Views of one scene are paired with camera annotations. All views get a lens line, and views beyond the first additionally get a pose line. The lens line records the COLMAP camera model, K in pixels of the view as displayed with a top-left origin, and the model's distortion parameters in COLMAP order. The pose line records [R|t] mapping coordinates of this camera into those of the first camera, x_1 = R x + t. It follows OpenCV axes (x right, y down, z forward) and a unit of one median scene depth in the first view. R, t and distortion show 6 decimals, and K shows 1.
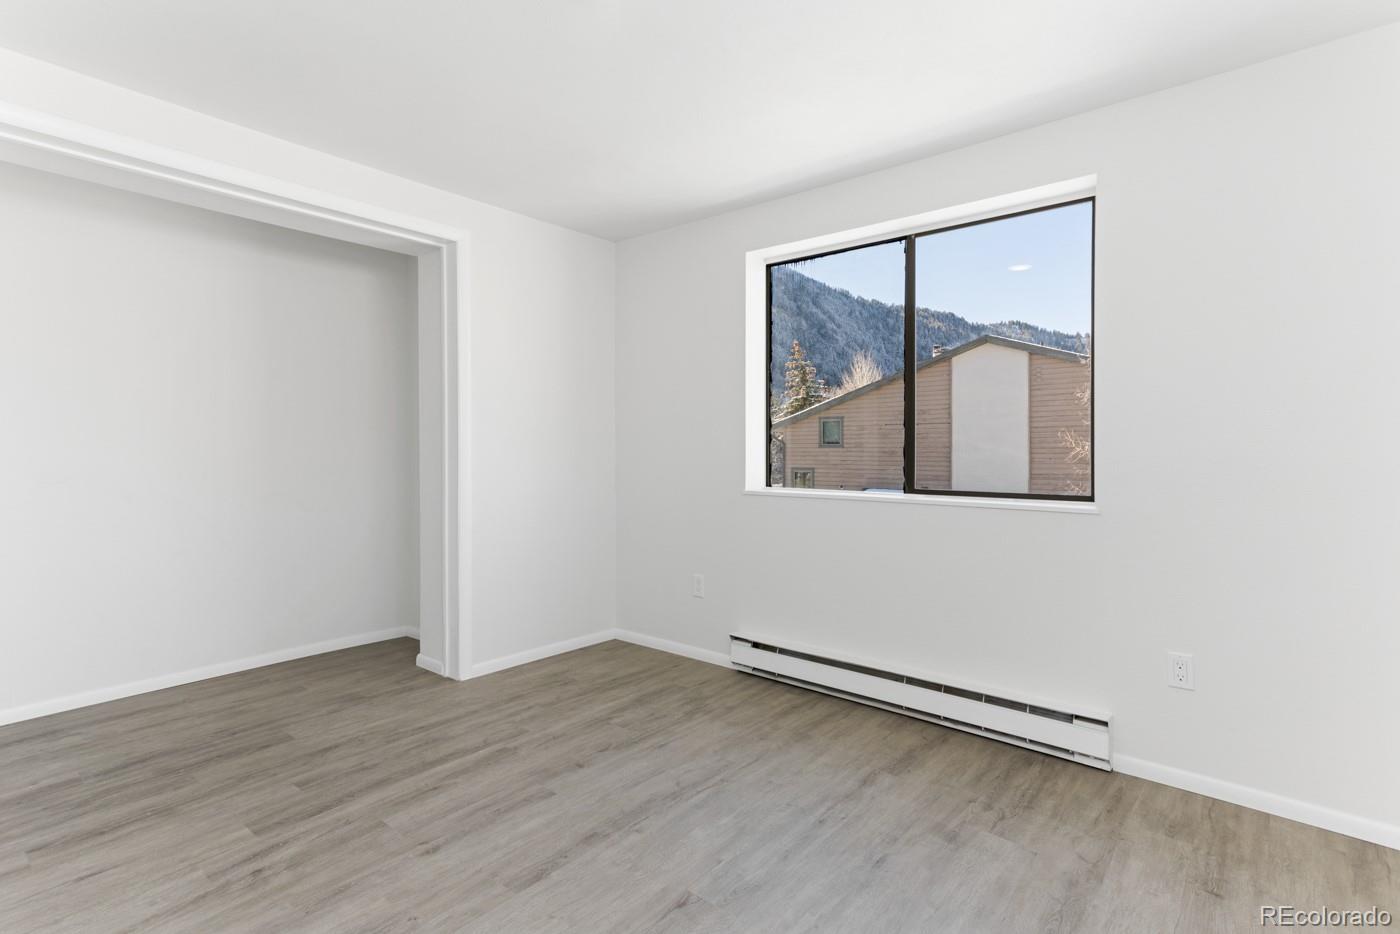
lens RADIAL K [[698.5, 0, 693.5], [0, 698.5, 450.9], [0, 0, 1]] dist [0.028053, 0.000512]
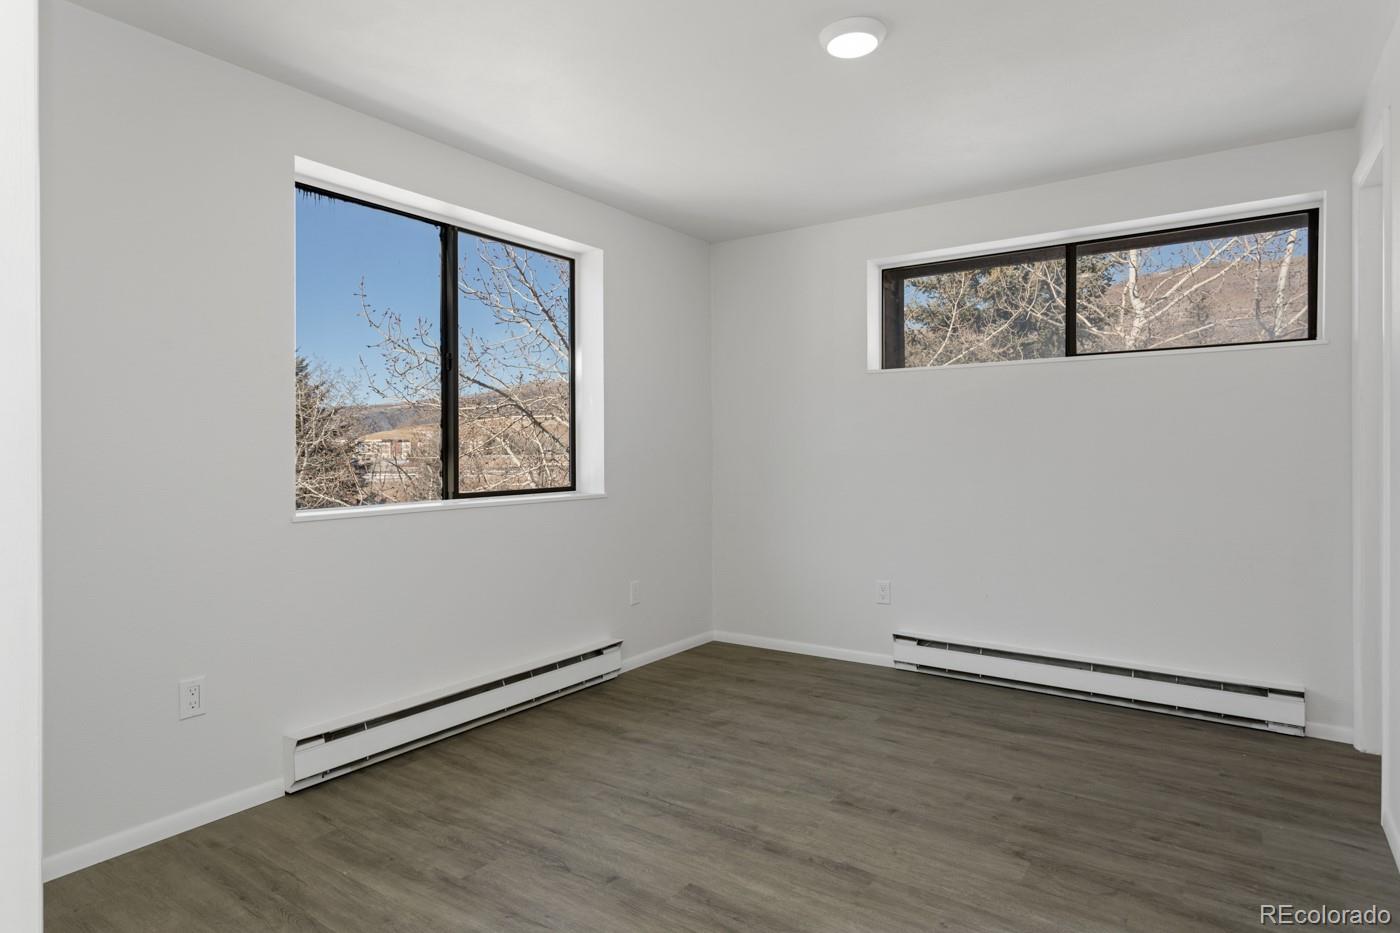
lens RADIAL K [[774.7, 0, 700.0], [0, 774.7, 466.5], [0, 0, 1]] dist [0.000325, 0.000800]
pose [[-0.088256, -0.025881, 0.995762, -0.904987], [0.007848, 0.999613, 0.026676, -0.010307], [-0.996067, 0.010170, -0.088018, 0.903451]]
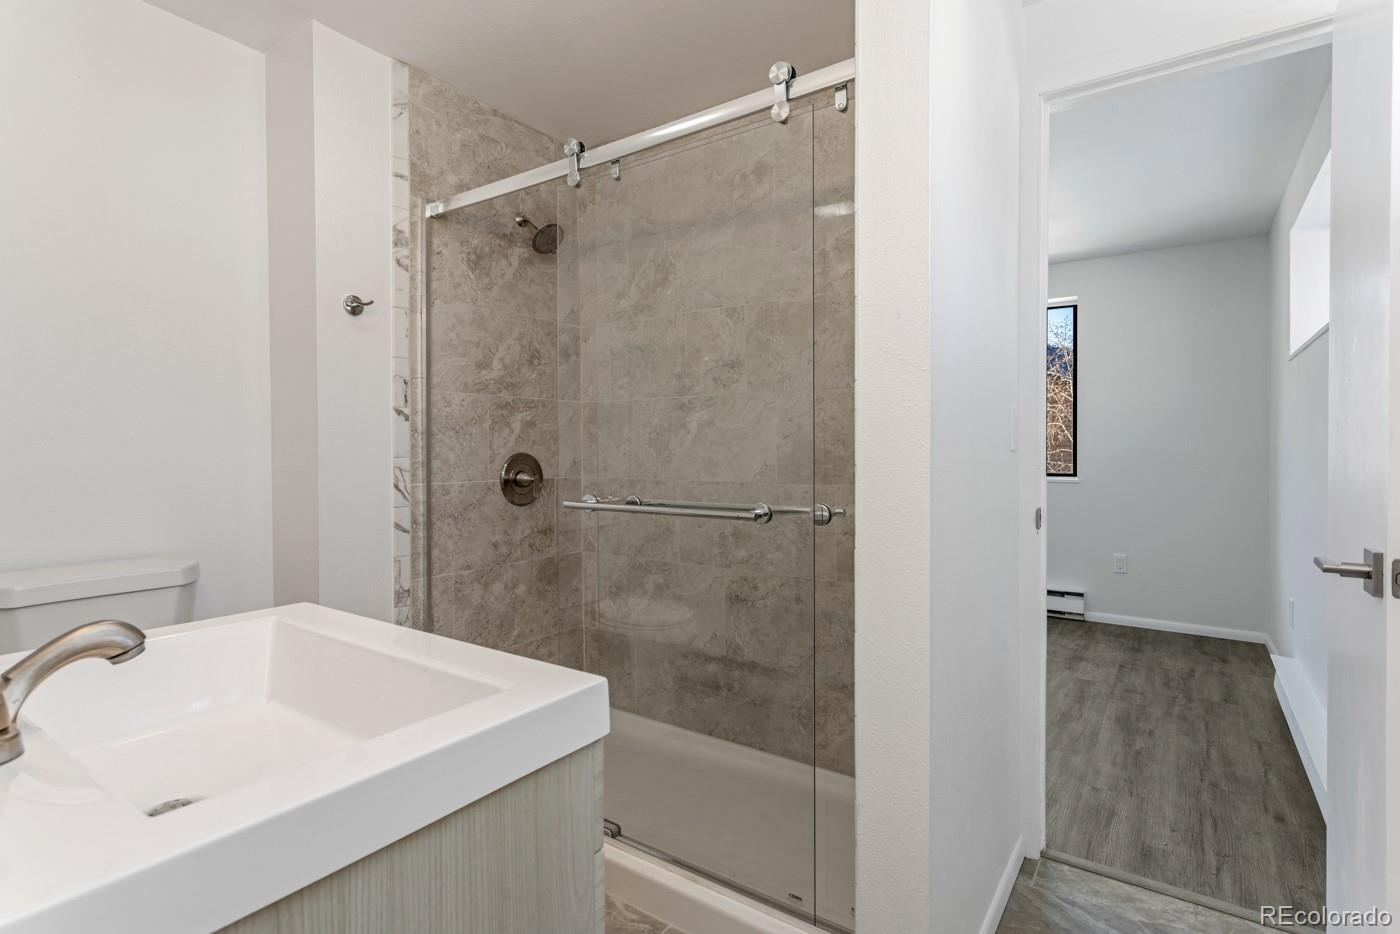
lens RADIAL K [[694.0, 0, 700.0], [0, 694.0, 467.0], [0, 0, 1]] dist [-0.001120, -0.000090]
pose [[0.995917, -0.009571, 0.089761, -0.535633], [0.007428, 0.999680, 0.024179, -0.001955], [-0.089964, -0.023413, 0.995670, -0.664425]]
